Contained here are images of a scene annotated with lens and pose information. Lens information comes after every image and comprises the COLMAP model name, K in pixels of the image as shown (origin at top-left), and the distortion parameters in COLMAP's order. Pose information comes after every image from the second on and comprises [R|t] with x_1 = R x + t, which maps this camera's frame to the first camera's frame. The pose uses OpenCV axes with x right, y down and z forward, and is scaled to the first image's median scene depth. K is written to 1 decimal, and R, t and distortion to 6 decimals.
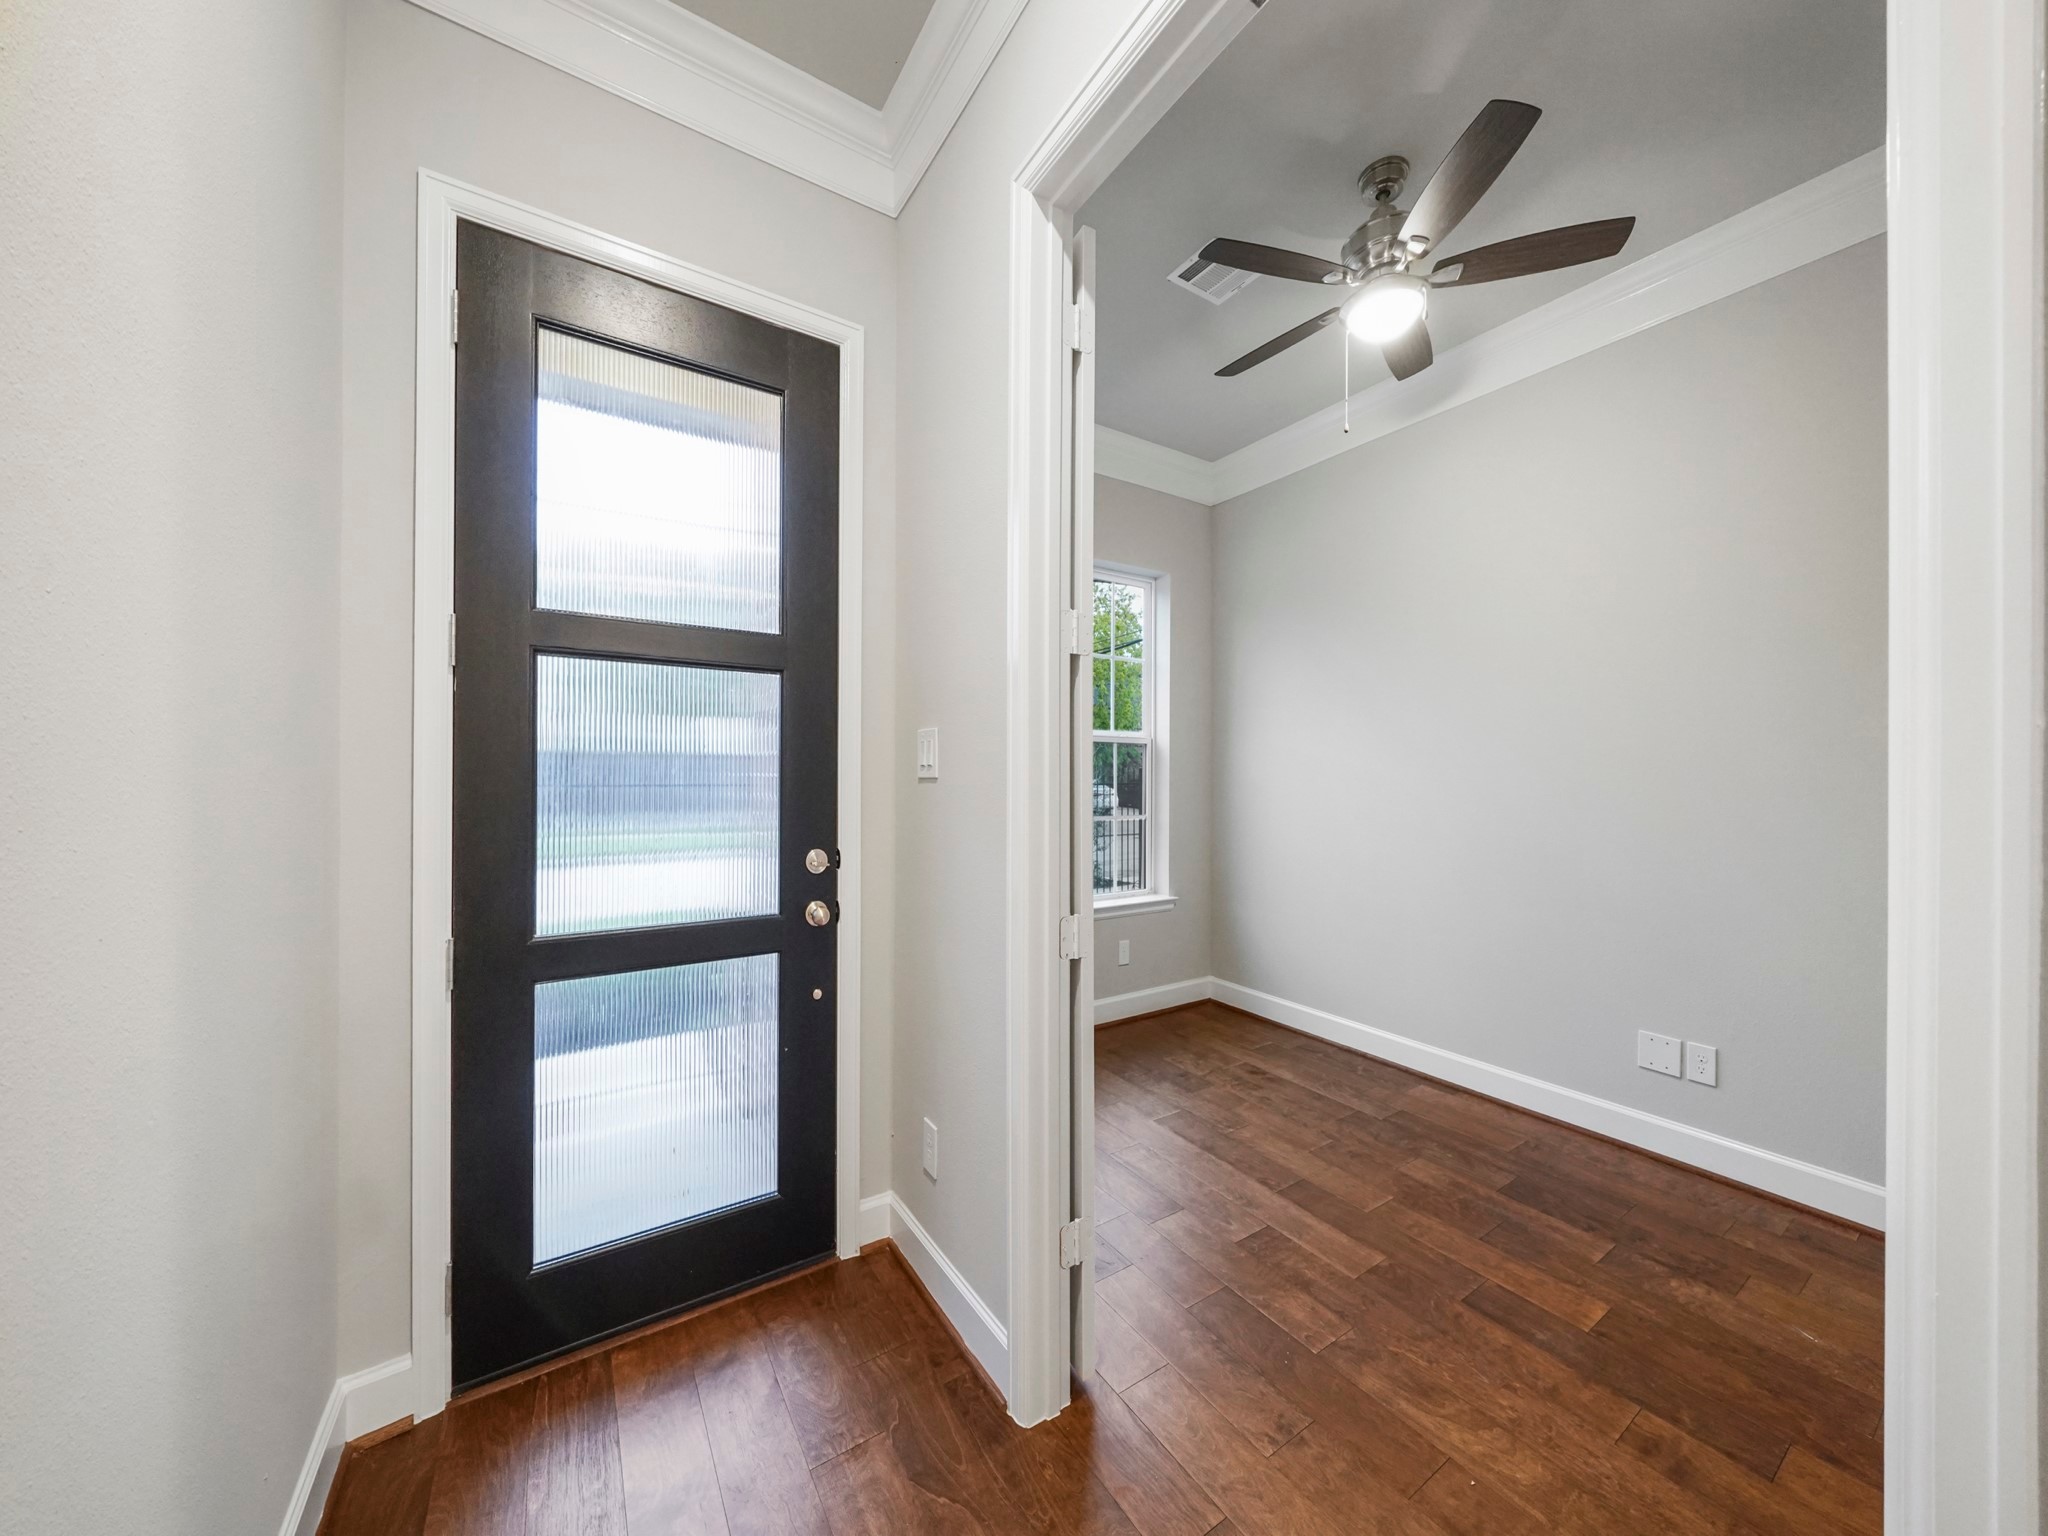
lens RADIAL K [[703.5, 0, 1020.4], [0, 703.5, 769.8], [0, 0, 1]] dist [-0.001220, -0.000554]
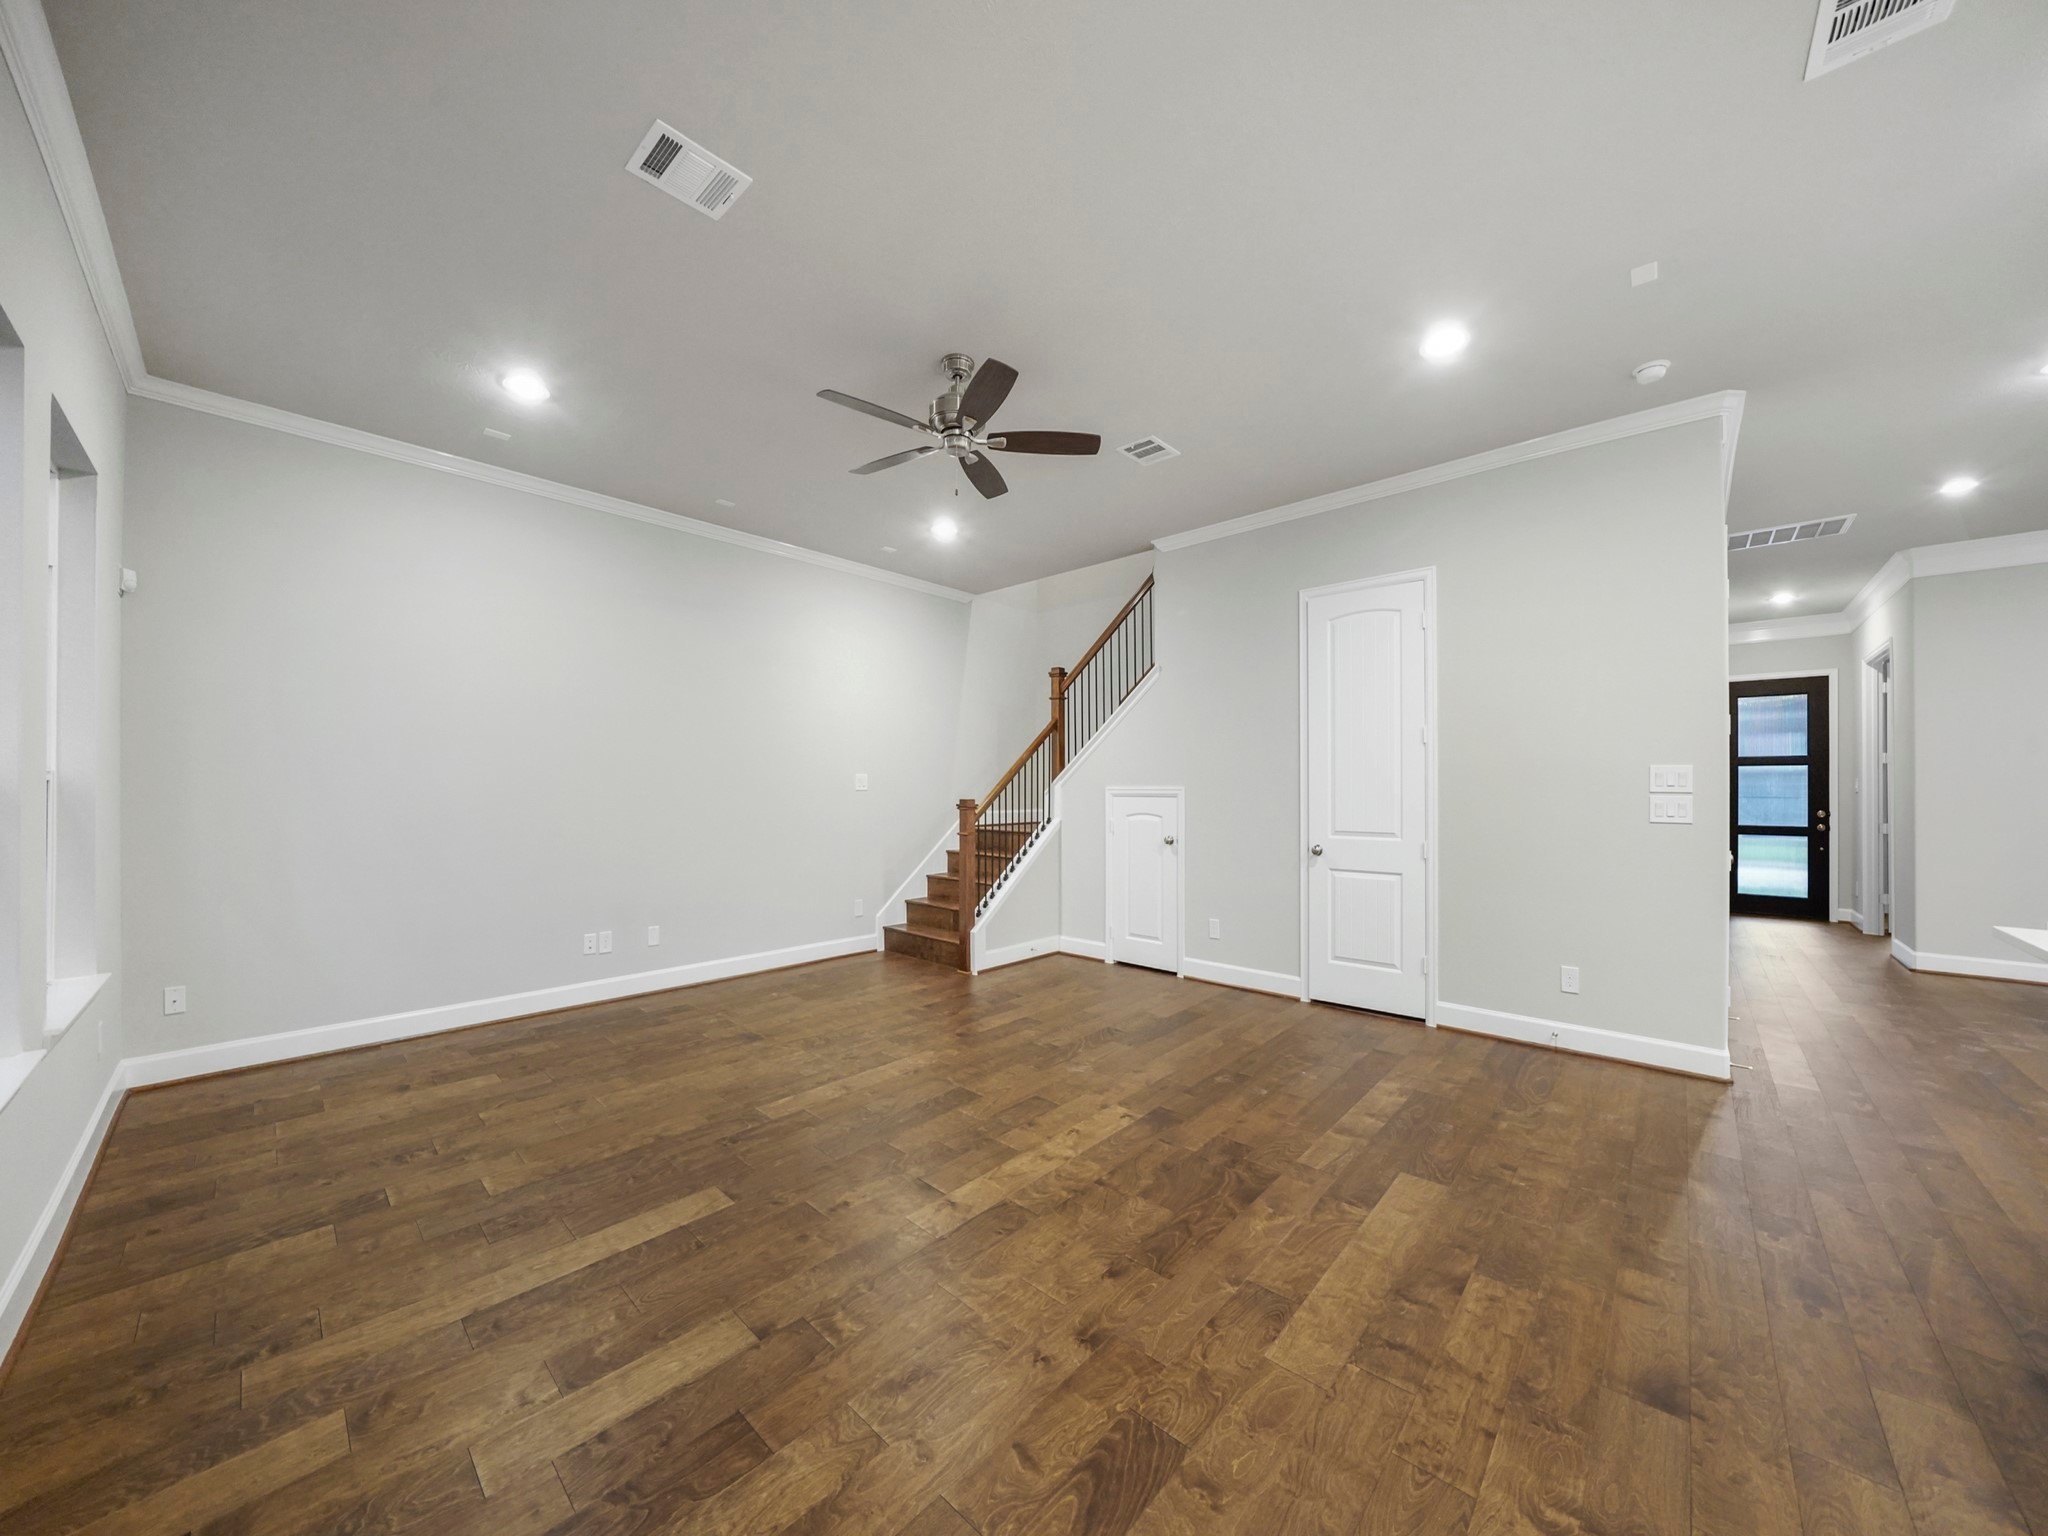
lens RADIAL K [[723.7, 0, 1022.2], [0, 723.7, 784.4], [0, 0, 1]] dist [-0.027900, 0.003356]
pose [[0.244829, -0.005454, -0.969551, 2.379768], [0.002452, 0.999984, -0.005006, -0.021505], [0.969563, -0.001152, 0.244838, -4.202923]]
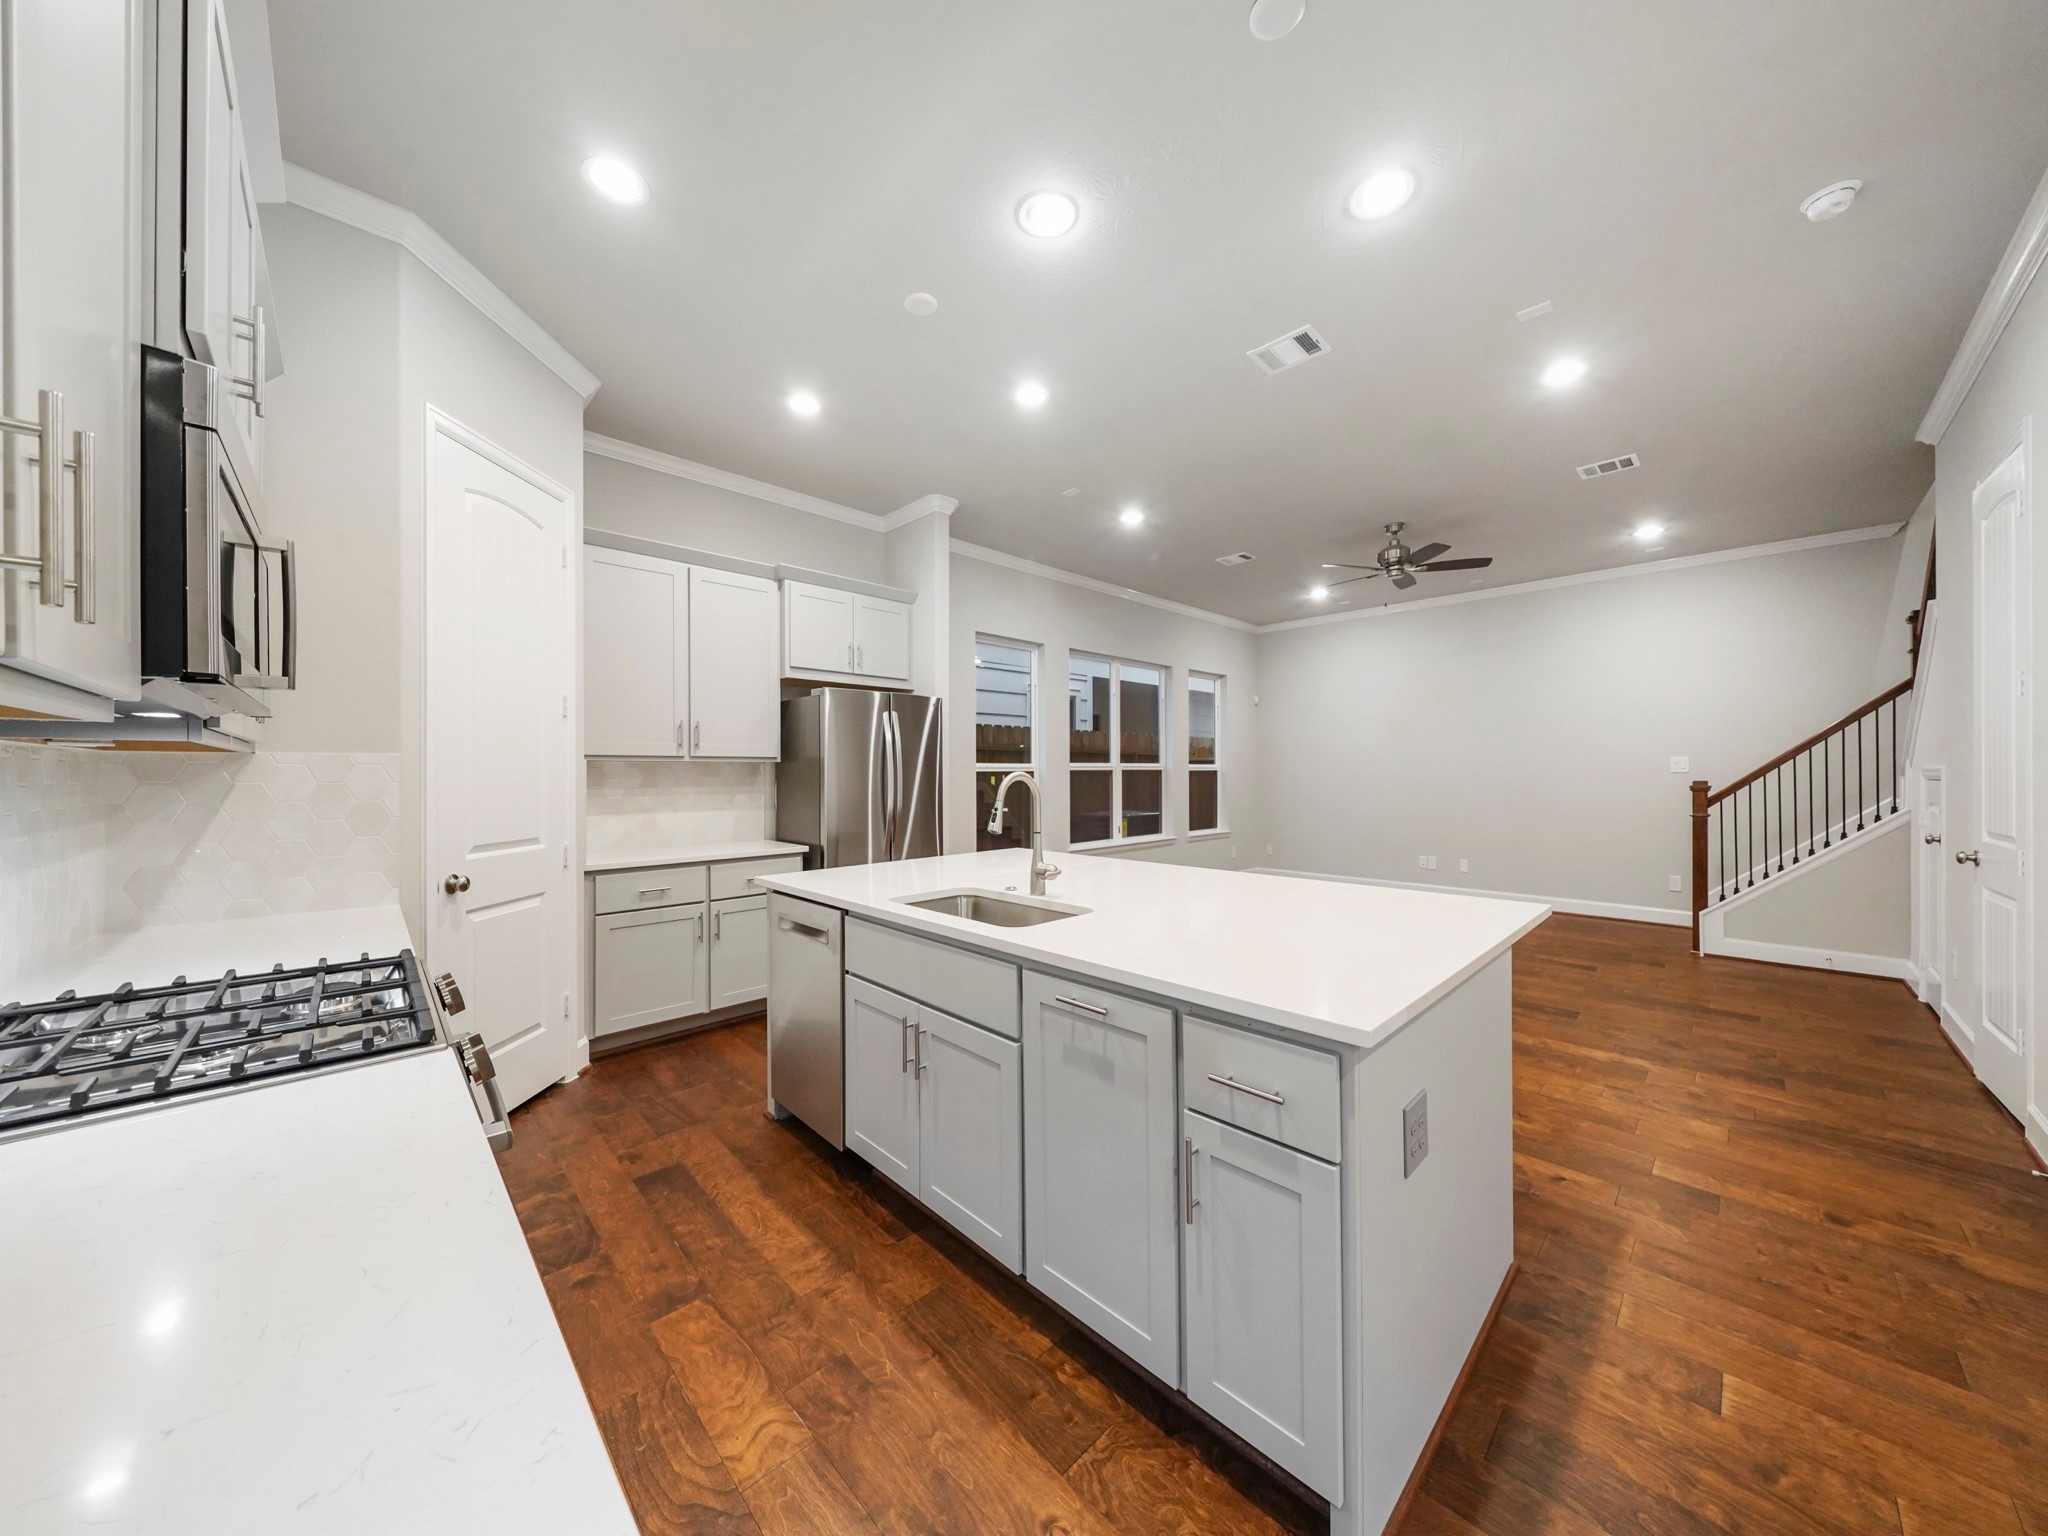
lens RADIAL K [[703.5, 0, 1020.4], [0, 703.5, 769.8], [0, 0, 1]] dist [-0.001220, -0.000554]
pose [[-0.982178, 0.001369, -0.187947, 2.740458], [0.003156, 0.999953, -0.009213, -0.006603], [0.187926, -0.009642, -0.982136, -1.503010]]
